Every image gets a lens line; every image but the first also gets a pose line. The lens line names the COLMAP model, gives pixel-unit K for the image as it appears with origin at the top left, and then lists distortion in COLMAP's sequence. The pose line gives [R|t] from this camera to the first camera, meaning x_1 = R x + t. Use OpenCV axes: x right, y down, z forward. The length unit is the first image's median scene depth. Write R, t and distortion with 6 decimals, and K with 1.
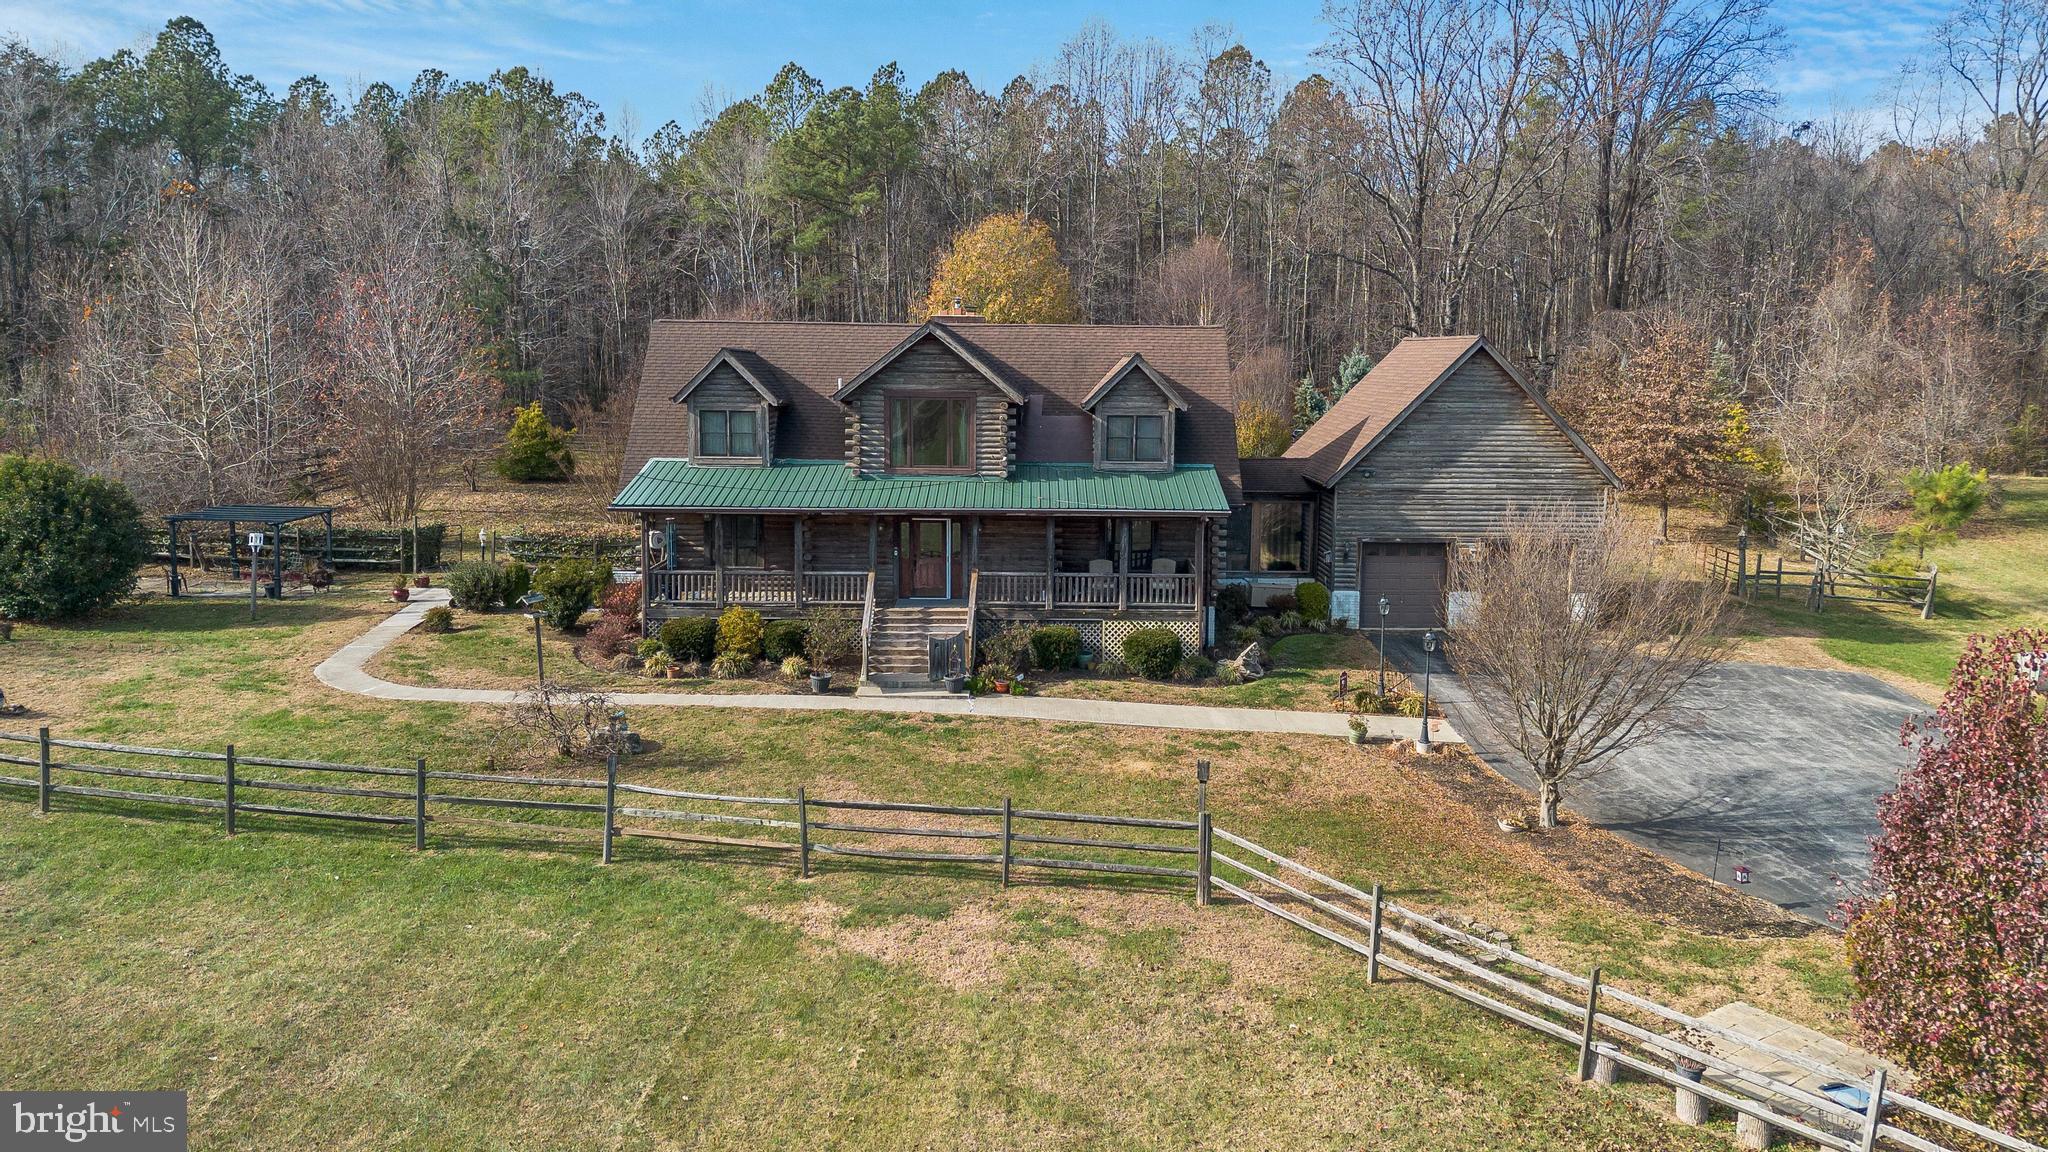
lens RADIAL K [[1505.6, 0, 1055.3], [0, 1505.6, 573.3], [0, 0, 1]] dist [0.103451, -0.118737]
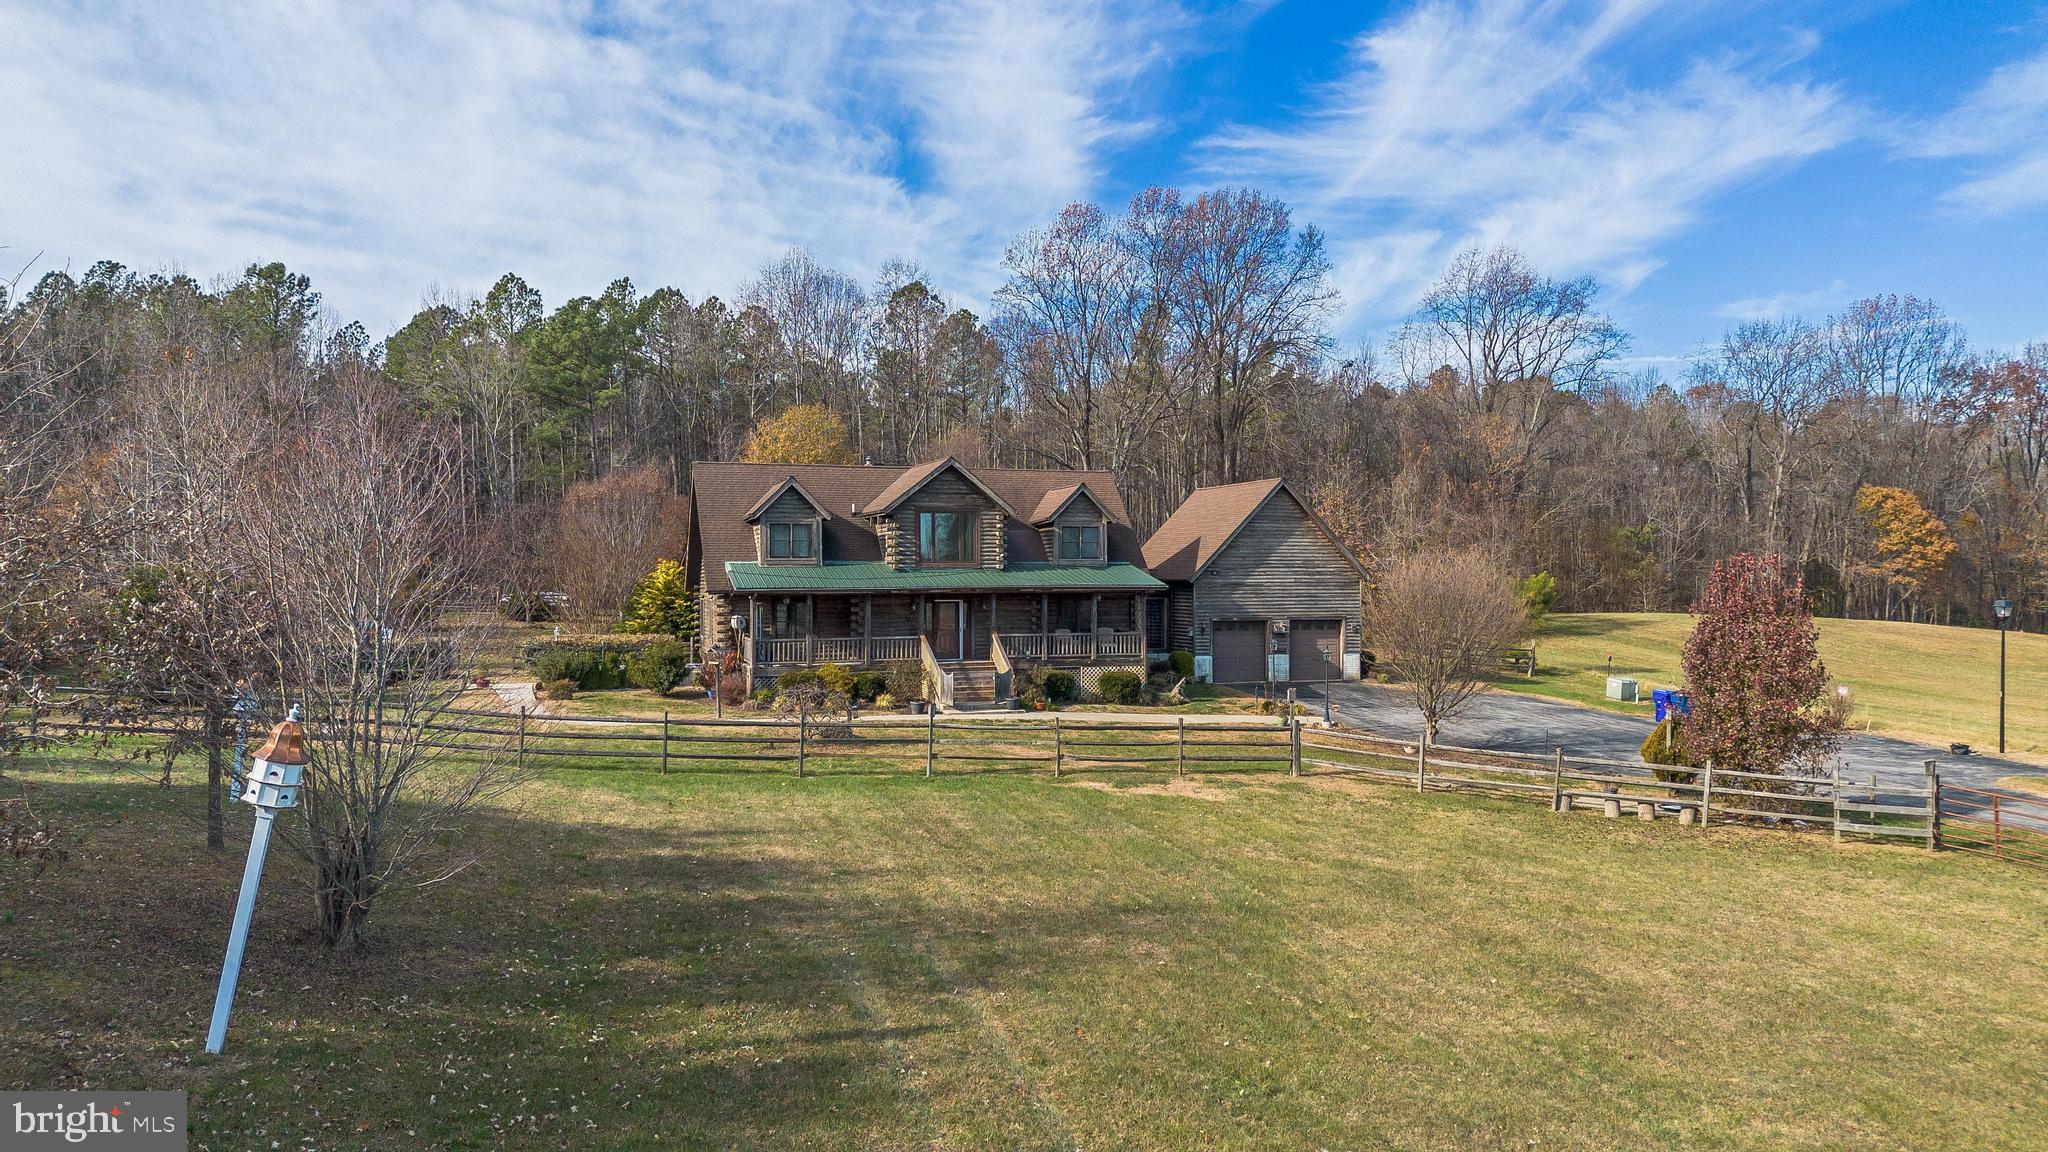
lens RADIAL K [[1505.6, 0, 1055.3], [0, 1505.6, 573.3], [0, 0, 1]] dist [0.103451, -0.118737]
pose [[0.946770, -0.009602, 0.321766, -0.398276], [0.056394, 0.989045, -0.136420, 0.121890], [-0.316931, 0.147304, 0.936940, -0.291884]]
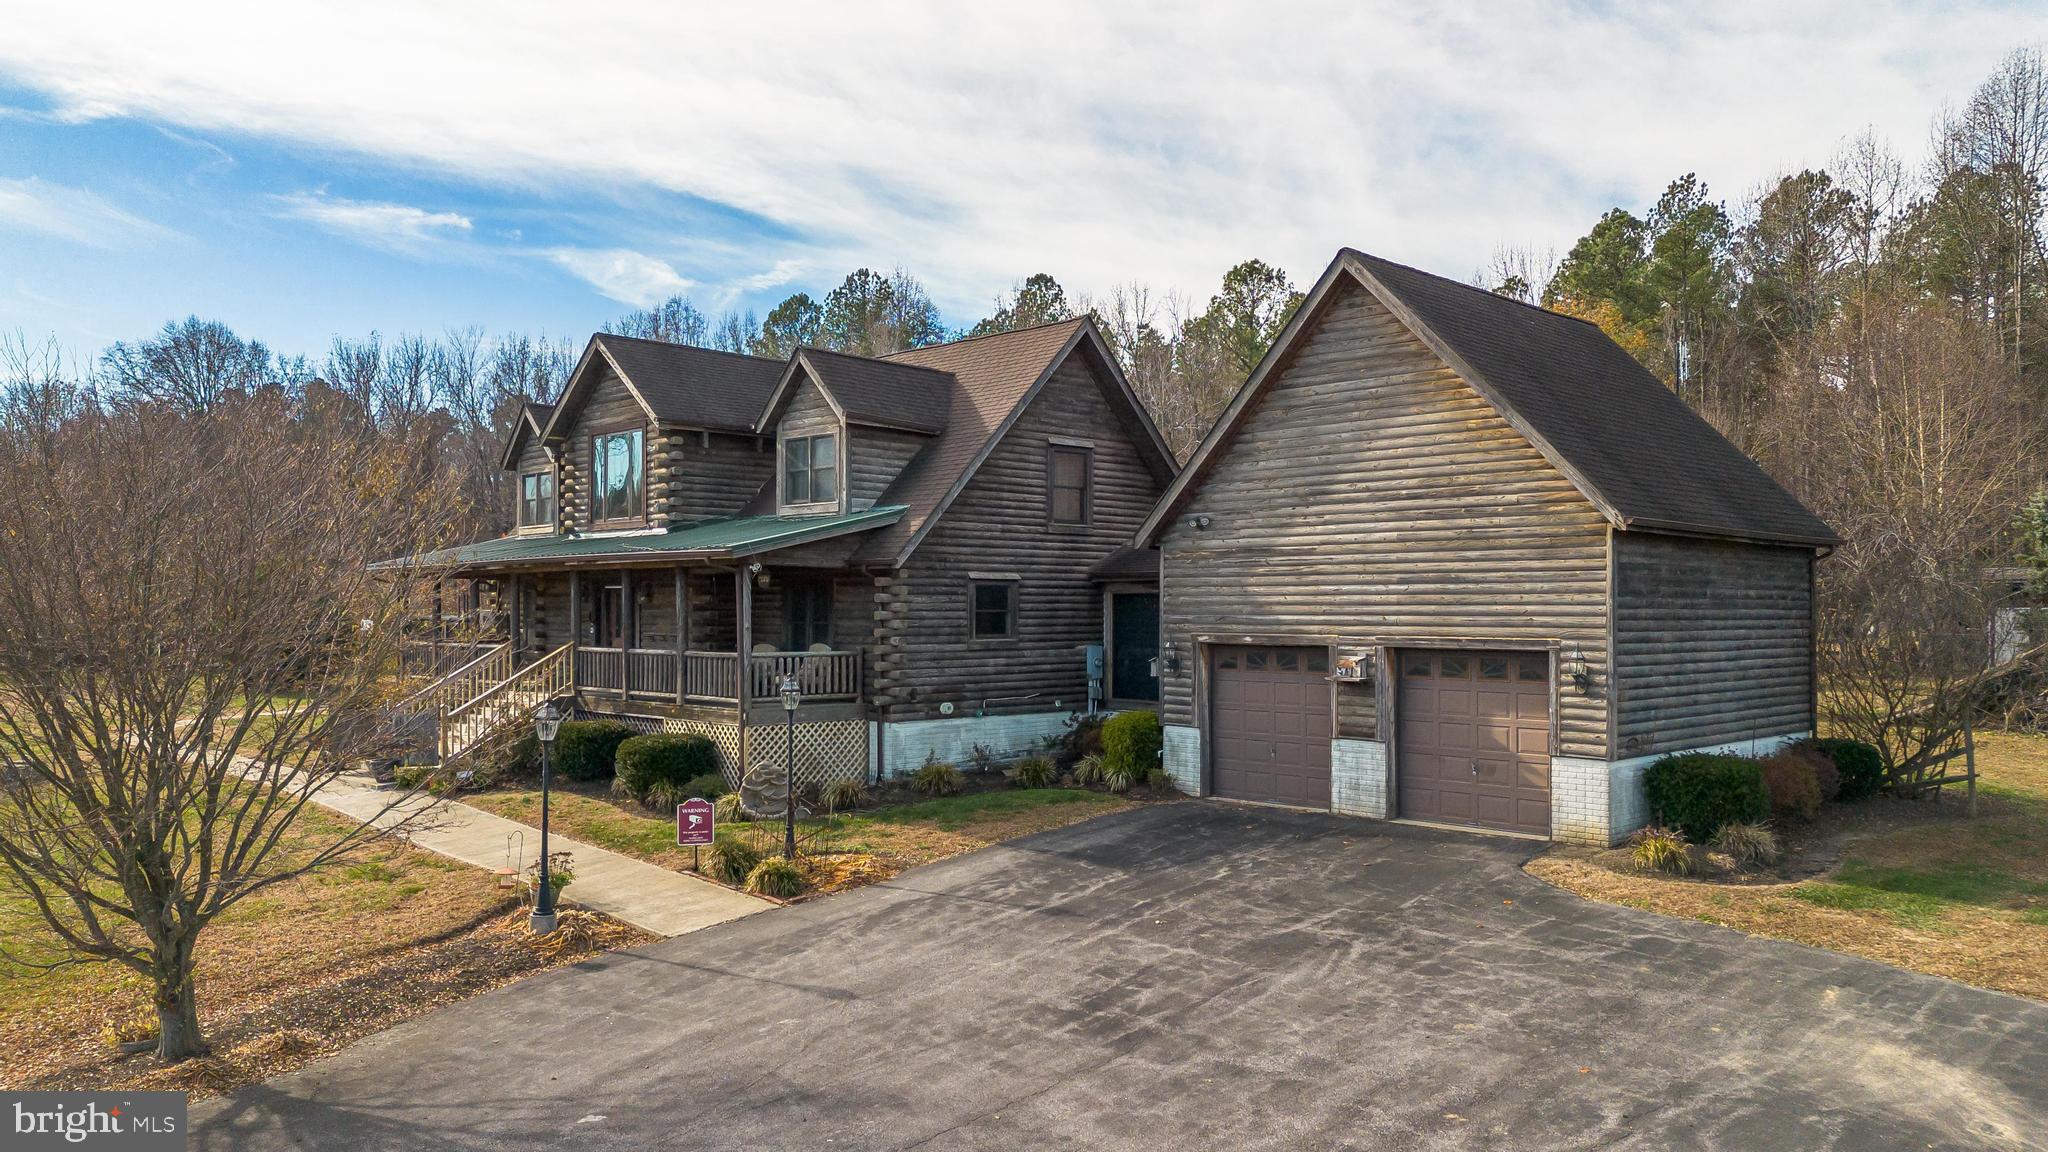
lens RADIAL K [[1460.5, 0, 1030.3], [0, 1460.5, 621.5], [0, 0, 1]] dist [0.087675, -0.097086]
pose [[0.688763, -0.000389, -0.724987, 0.569171], [-0.099868, 0.990416, -0.095409, 0.031253], [0.718076, 0.138117, 0.682123, 0.581275]]
